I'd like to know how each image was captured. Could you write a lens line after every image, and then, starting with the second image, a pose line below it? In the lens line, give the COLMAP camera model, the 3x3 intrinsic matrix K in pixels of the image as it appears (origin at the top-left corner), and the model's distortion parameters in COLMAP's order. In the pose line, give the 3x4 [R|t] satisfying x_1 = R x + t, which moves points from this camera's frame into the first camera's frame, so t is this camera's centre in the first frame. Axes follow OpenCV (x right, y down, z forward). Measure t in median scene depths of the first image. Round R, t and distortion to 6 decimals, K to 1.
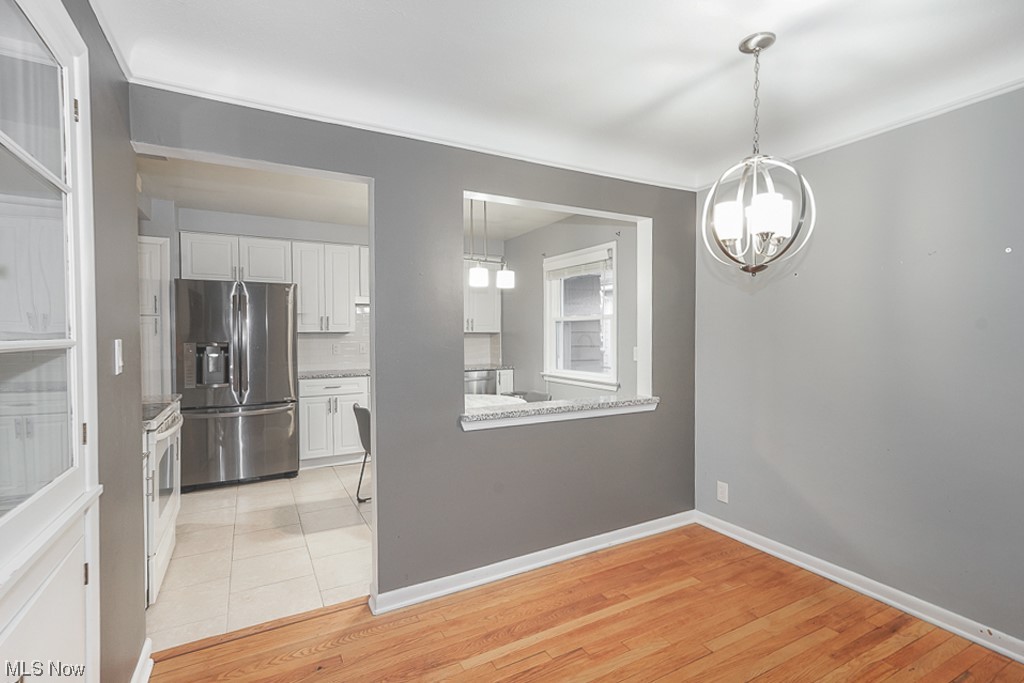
lens RADIAL K [[472.2, 0, 512.5], [0, 472.2, 346.5], [0, 0, 1]] dist [0.014257, -0.000544]
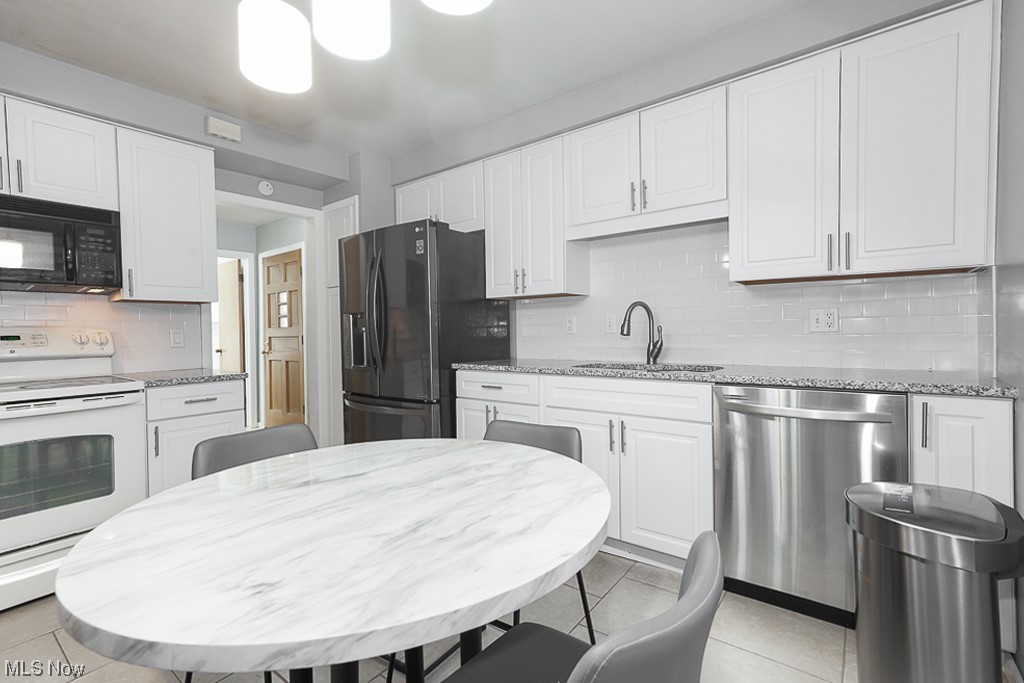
lens RADIAL K [[472.2, 0, 506.7], [0, 472.2, 337.4], [0, 0, 1]] dist [0.014257, -0.000544]
pose [[0.386270, 0.013200, -0.922291, 0.187425], [-0.011894, 0.999886, 0.009329, 0.021652], [0.922309, 0.007366, 0.386383, 0.908127]]
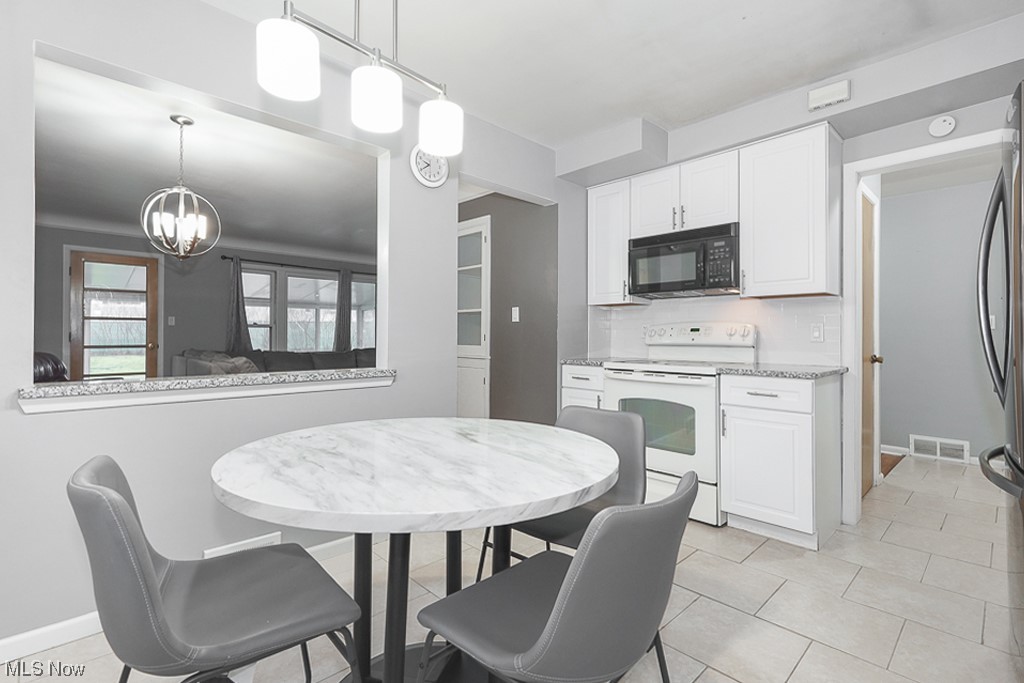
lens RADIAL K [[472.2, 0, 505.9], [0, 472.2, 333.9], [0, 0, 1]] dist [0.014257, -0.000544]
pose [[-0.967719, -0.000514, -0.252030, -0.061136], [-0.007141, 0.999652, 0.025383, 0.023259], [0.251929, 0.026364, -0.967386, 1.287701]]
